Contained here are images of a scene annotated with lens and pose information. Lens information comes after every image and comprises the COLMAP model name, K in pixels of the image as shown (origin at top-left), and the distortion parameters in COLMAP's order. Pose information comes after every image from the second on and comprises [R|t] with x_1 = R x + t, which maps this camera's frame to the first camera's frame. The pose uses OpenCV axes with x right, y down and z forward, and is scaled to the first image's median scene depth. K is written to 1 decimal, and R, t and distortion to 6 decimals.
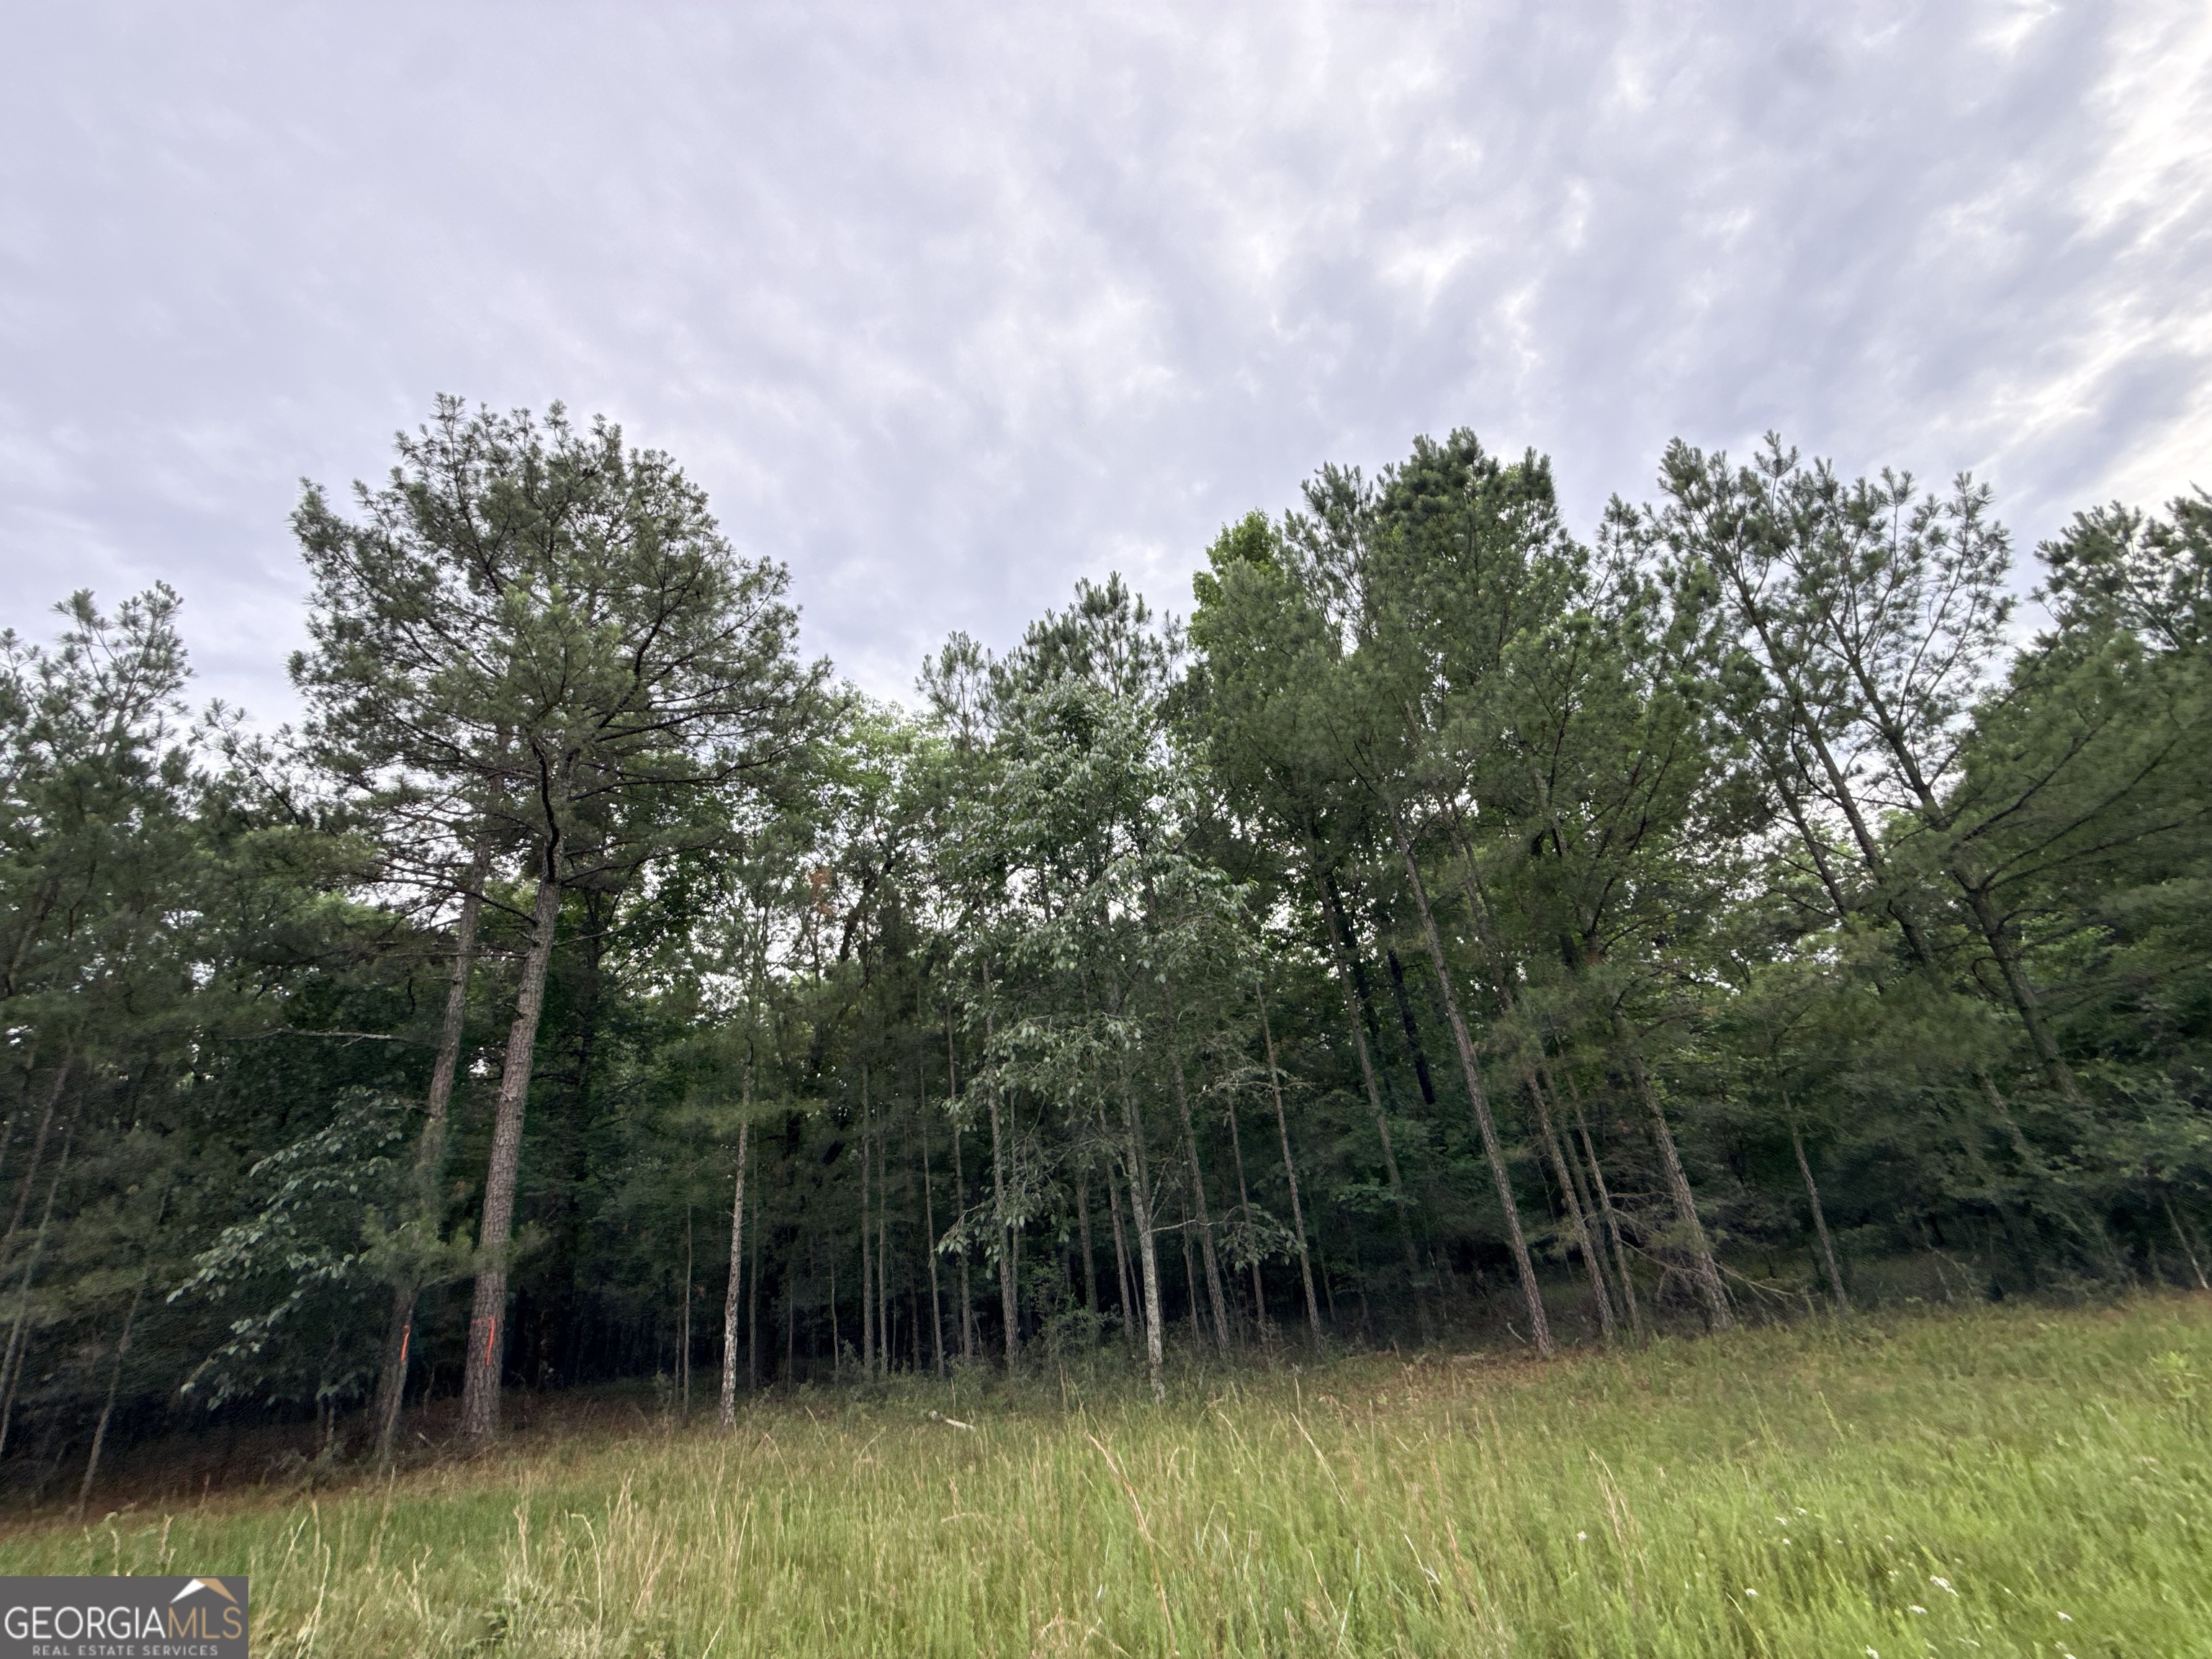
lens RADIAL K [[878.4, 0, 1101.6], [0, 878.4, 823.9], [0, 0, 1]] dist [-0.006702, 0.000009]
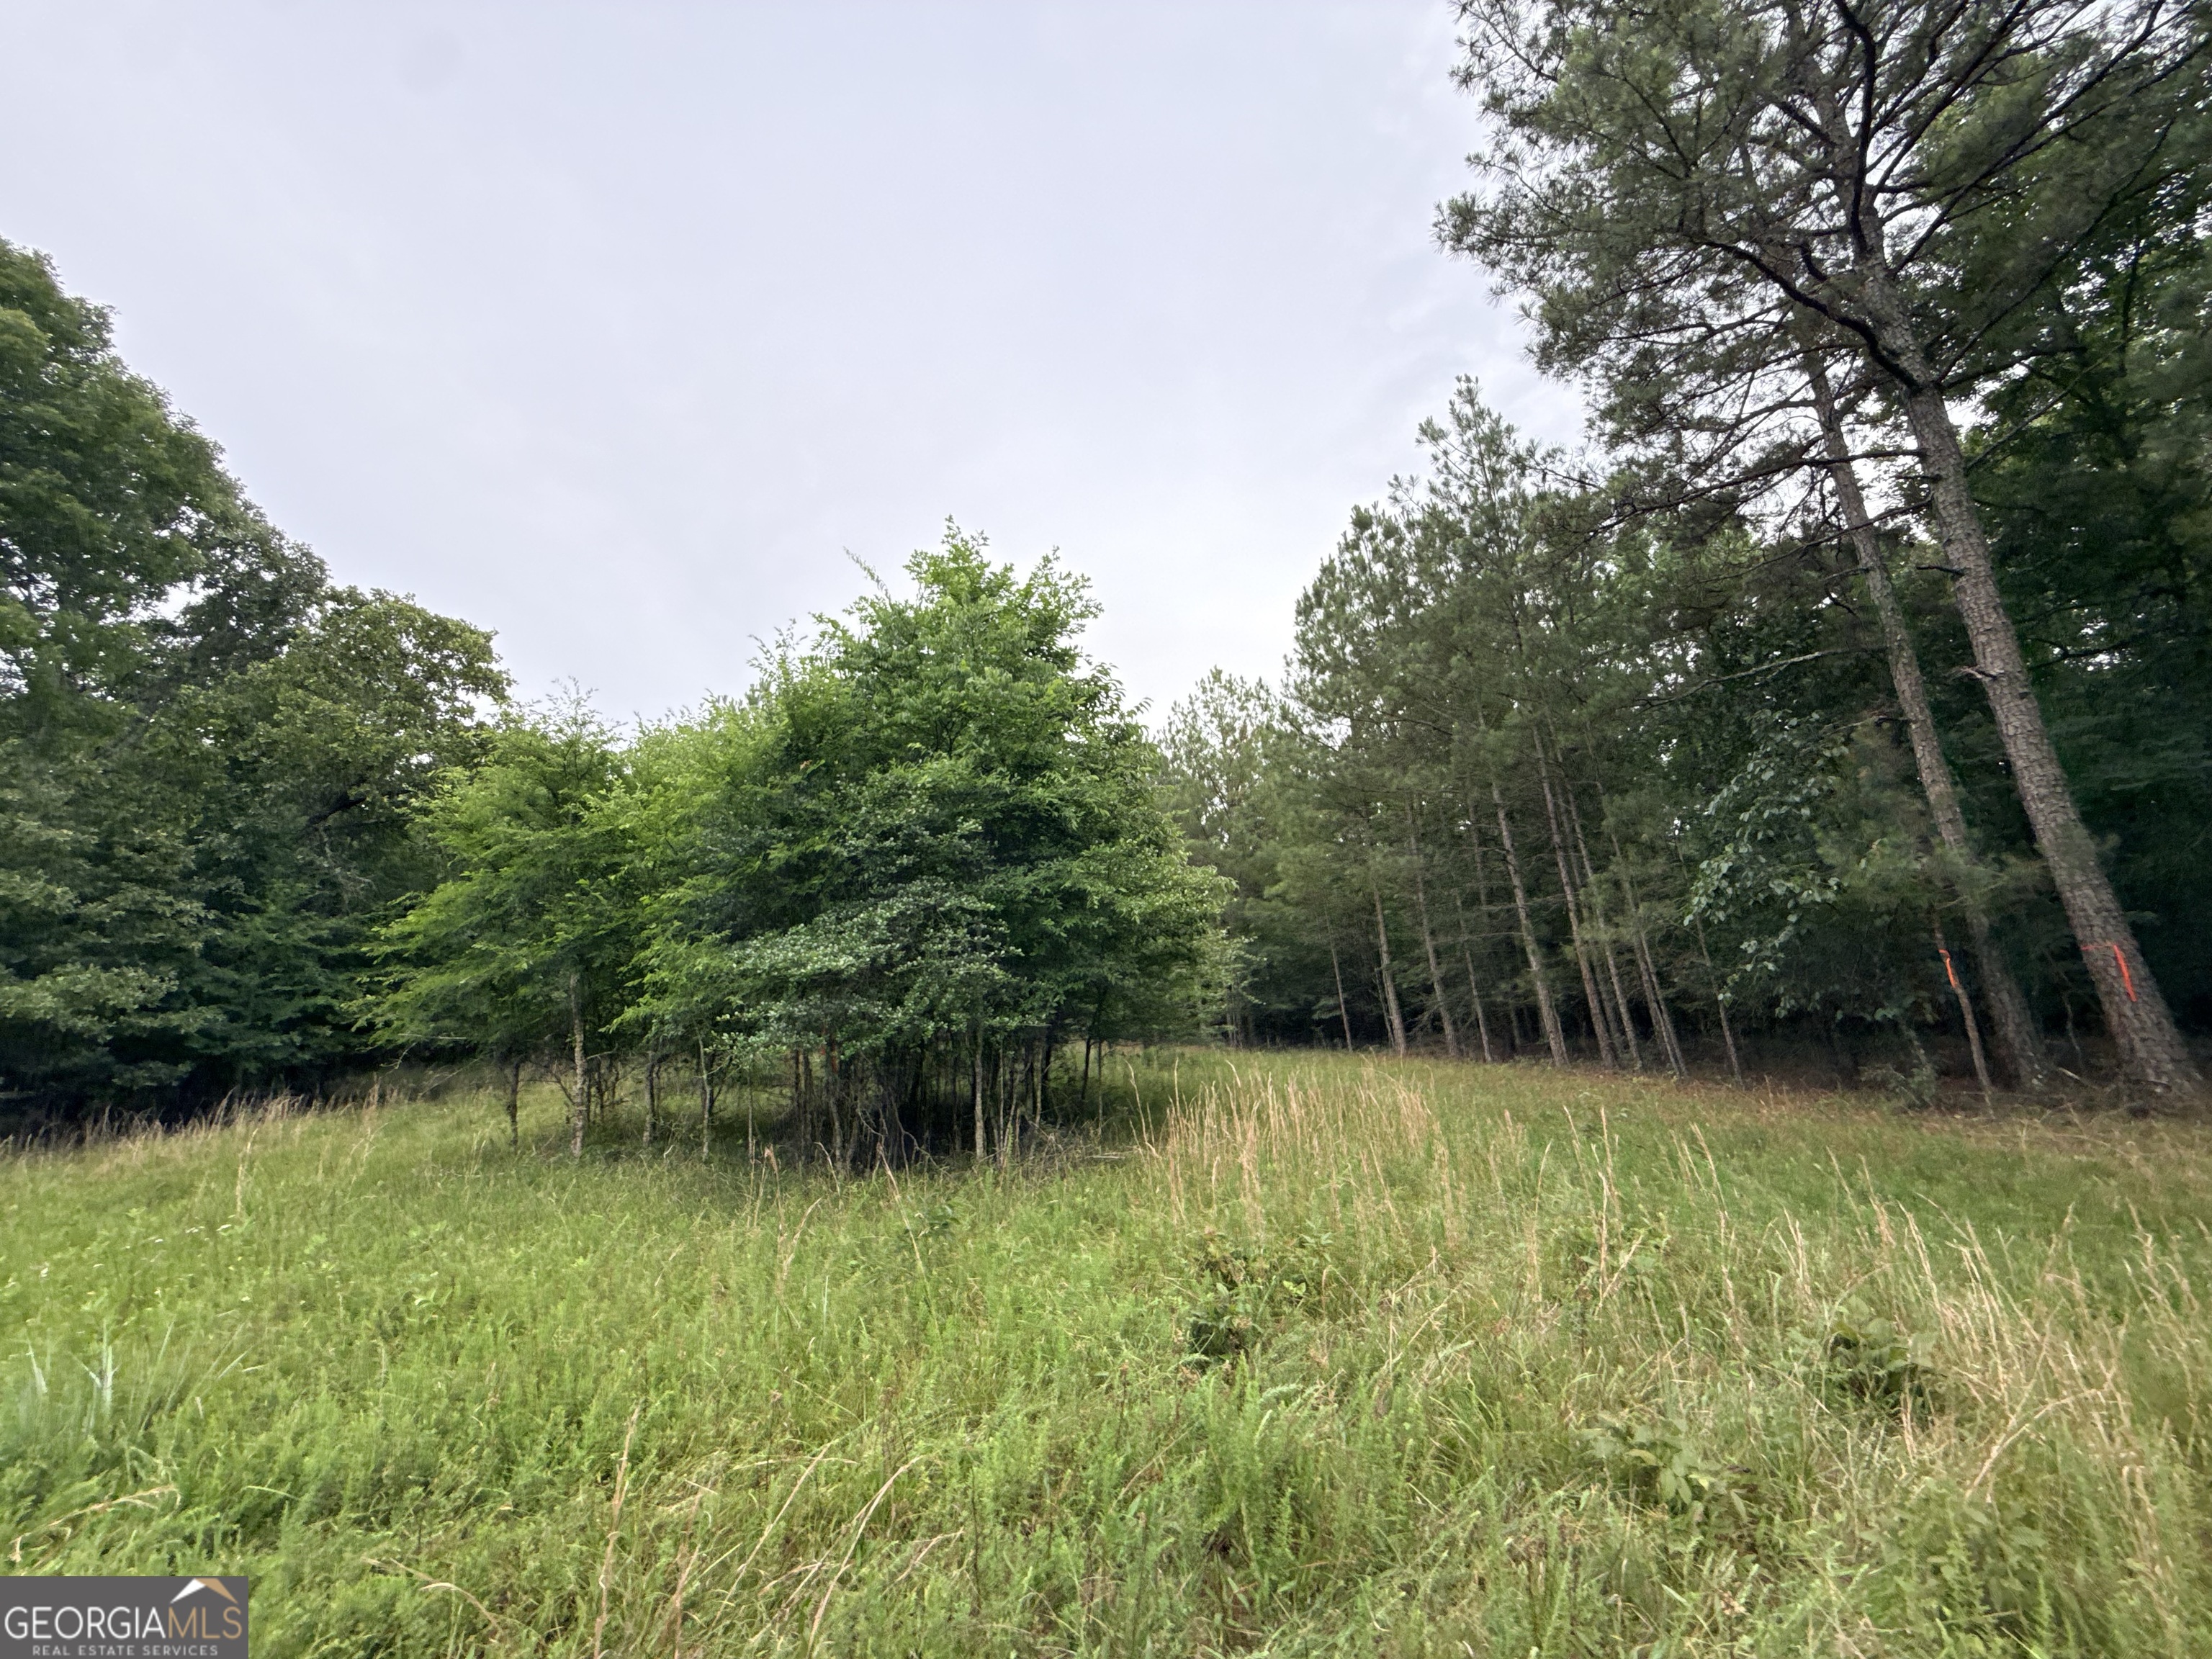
lens RADIAL K [[878.4, 0, 1101.6], [0, 878.4, 823.9], [0, 0, 1]] dist [-0.006702, 0.000009]
pose [[0.056670, -0.106719, -0.992673, -0.013828], [0.473038, 0.878458, -0.067435, 0.146579], [0.879218, -0.465750, 0.100264, 0.269466]]
